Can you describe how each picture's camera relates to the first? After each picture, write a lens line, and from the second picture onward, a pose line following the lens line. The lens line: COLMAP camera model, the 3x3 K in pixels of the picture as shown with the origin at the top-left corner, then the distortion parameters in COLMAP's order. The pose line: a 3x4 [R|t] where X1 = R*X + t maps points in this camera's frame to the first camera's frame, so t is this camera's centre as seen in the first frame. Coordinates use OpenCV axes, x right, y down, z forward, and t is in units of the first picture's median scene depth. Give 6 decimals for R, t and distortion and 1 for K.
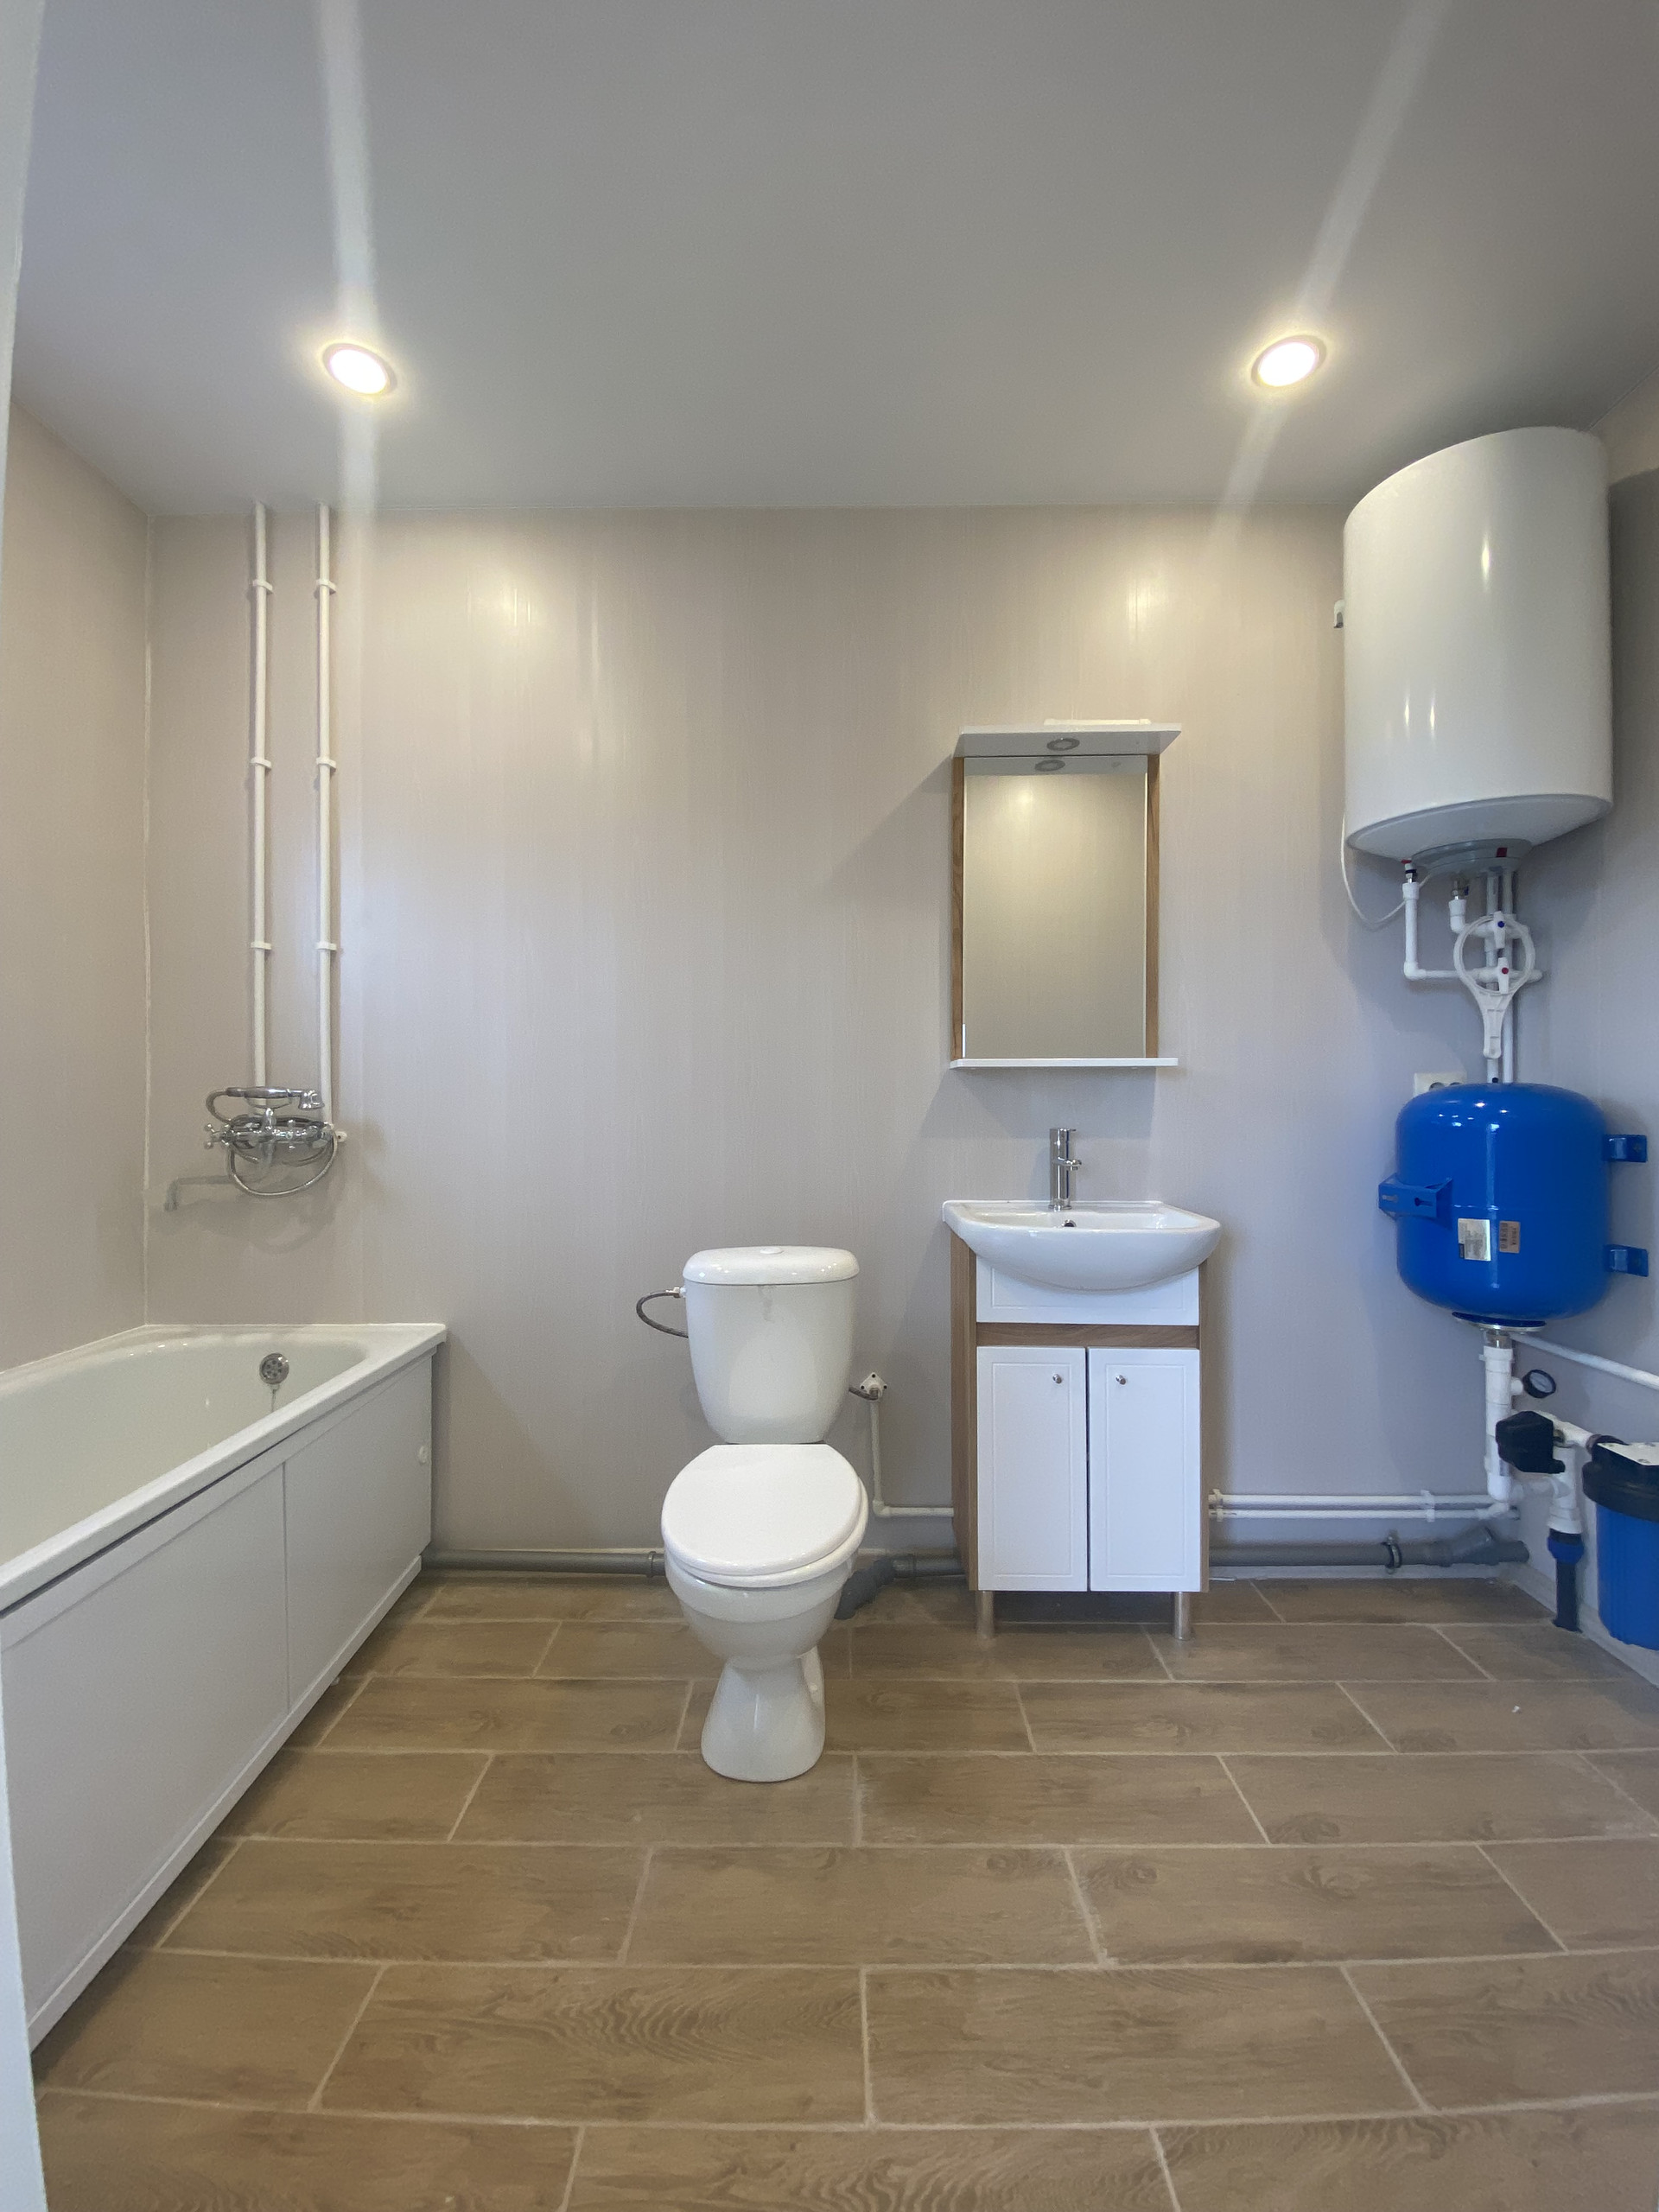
lens RADIAL K [[938.8, 0, 836.8], [0, 938.8, 1104.2], [0, 0, 1]] dist [-0.008213, -0.006258]
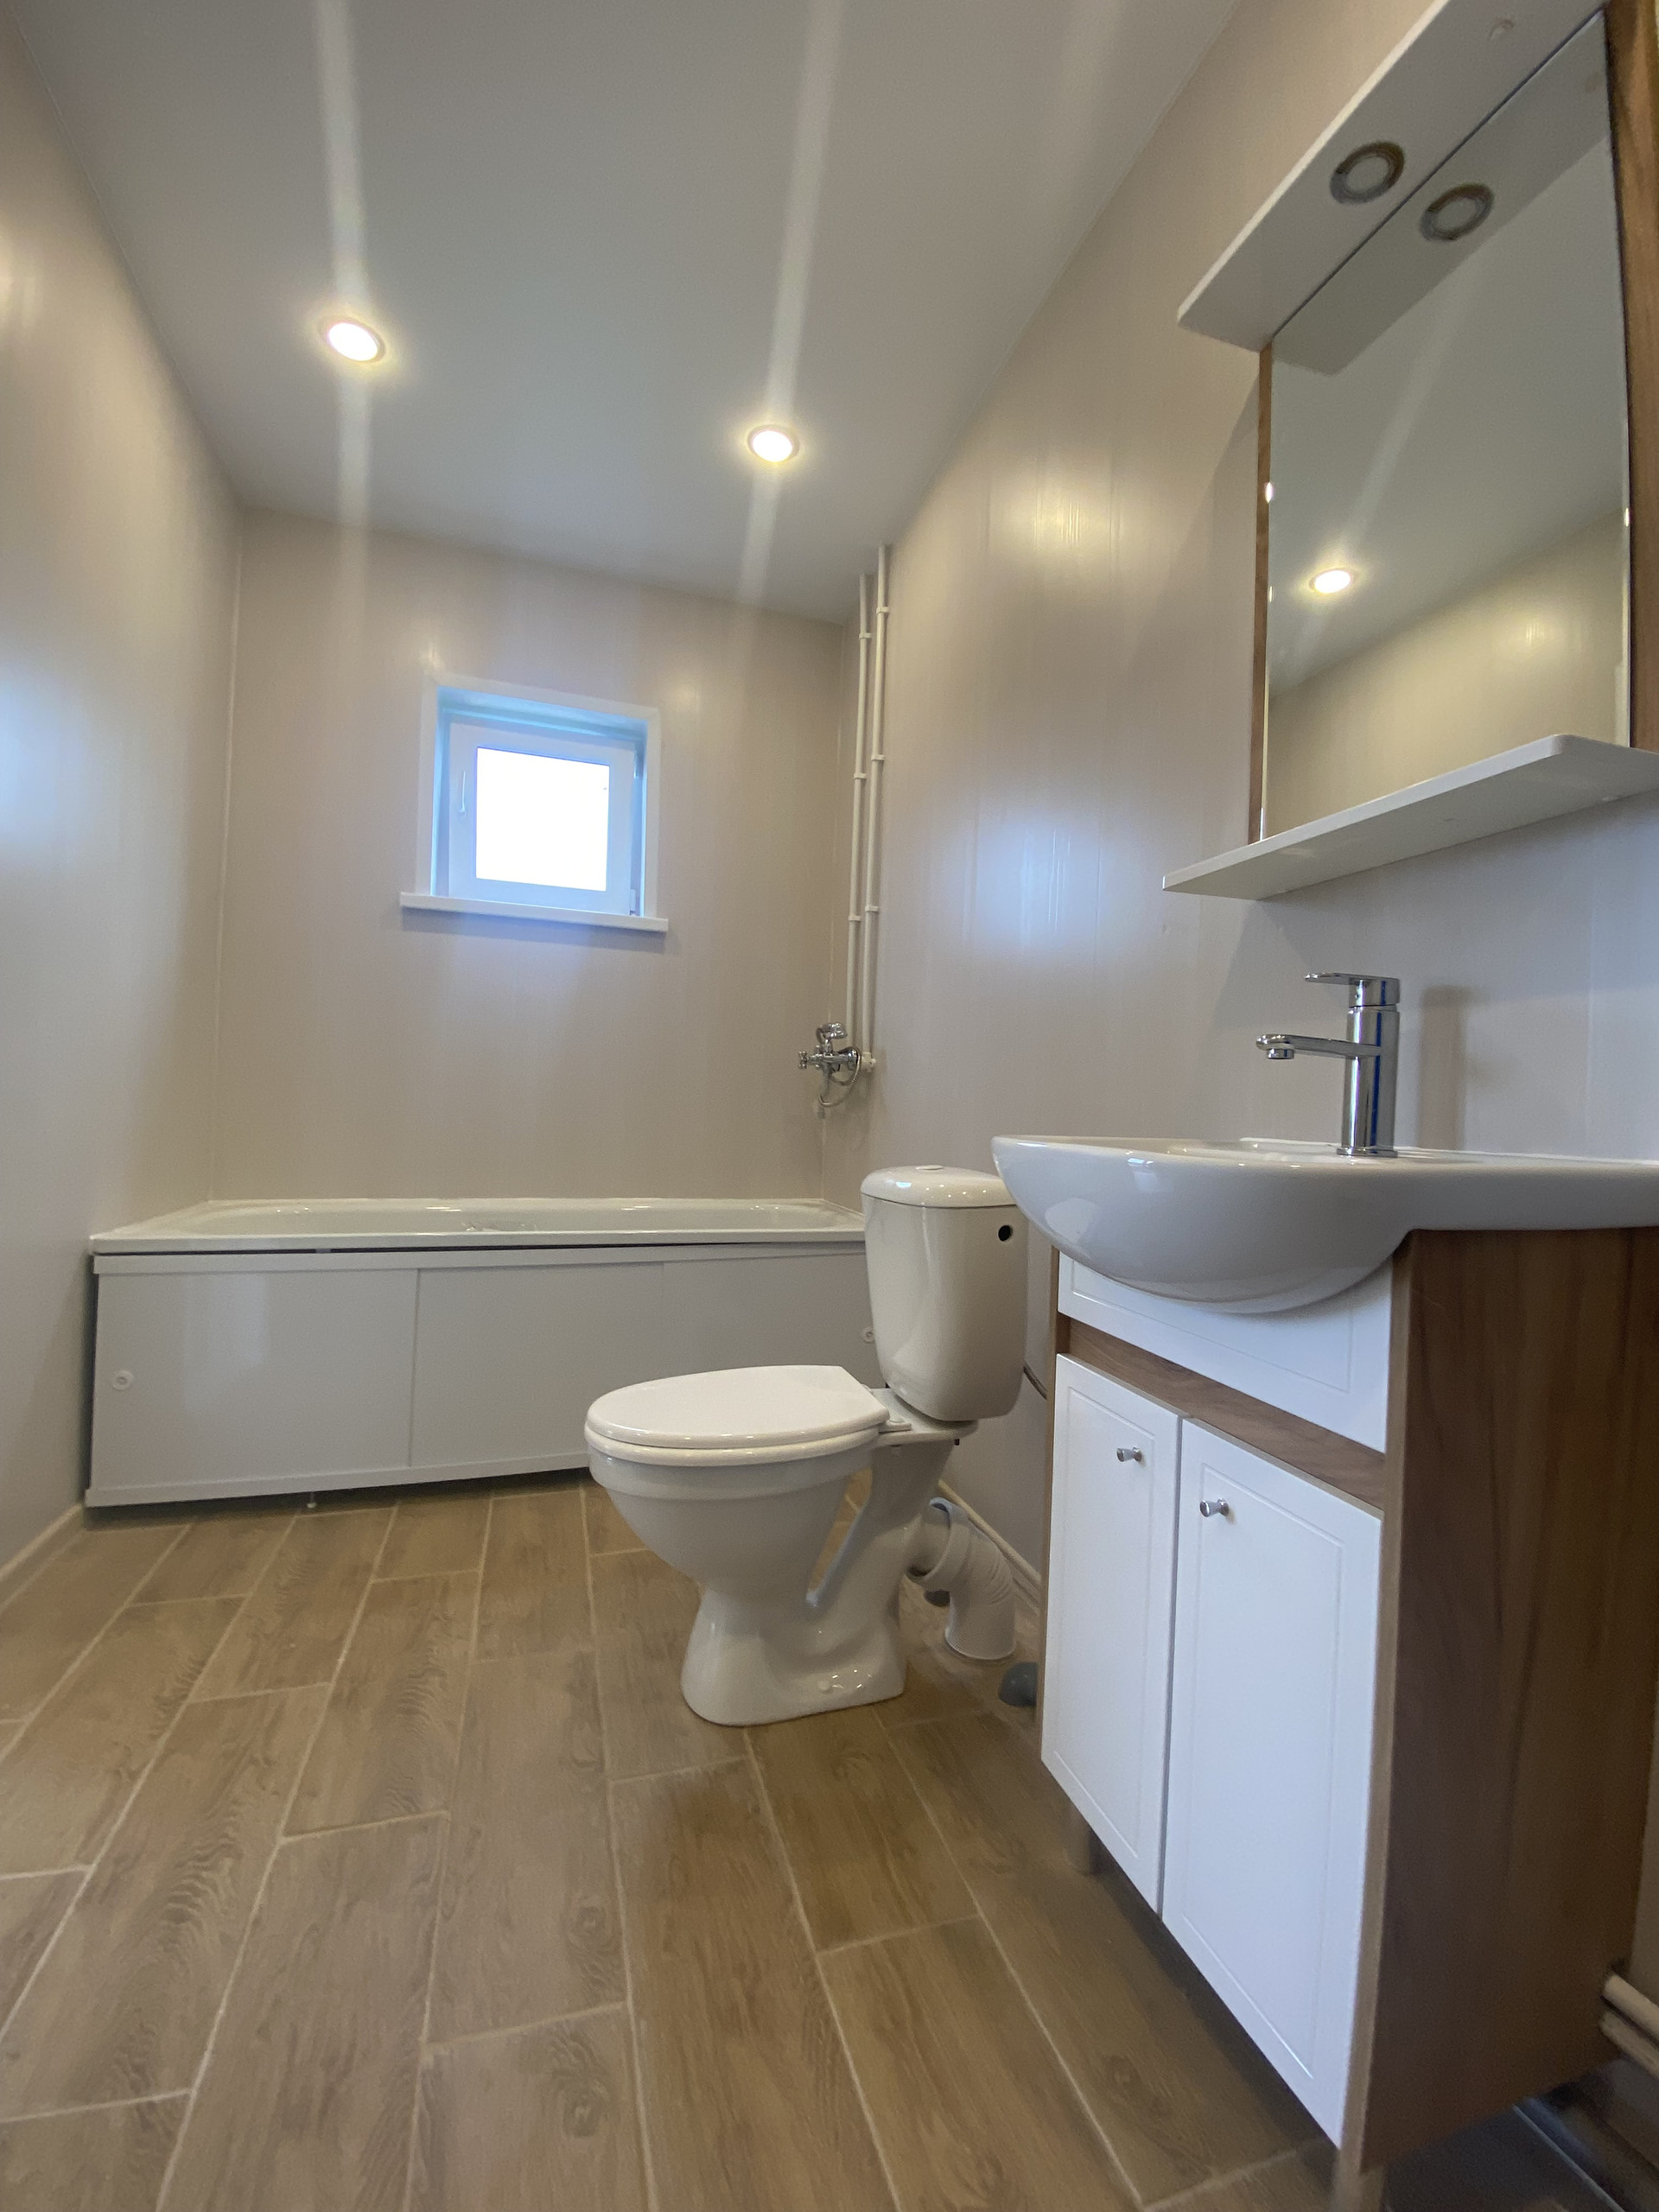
lens RADIAL K [[938.8, 0, 831.2], [0, 938.8, 1086.1], [0, 0, 1]] dist [-0.008213, -0.006258]
pose [[0.287312, 0.003938, -0.957829, 0.900285], [-0.045657, 0.998911, -0.009588, 0.128636], [0.956748, 0.046486, 0.287179, 0.887964]]
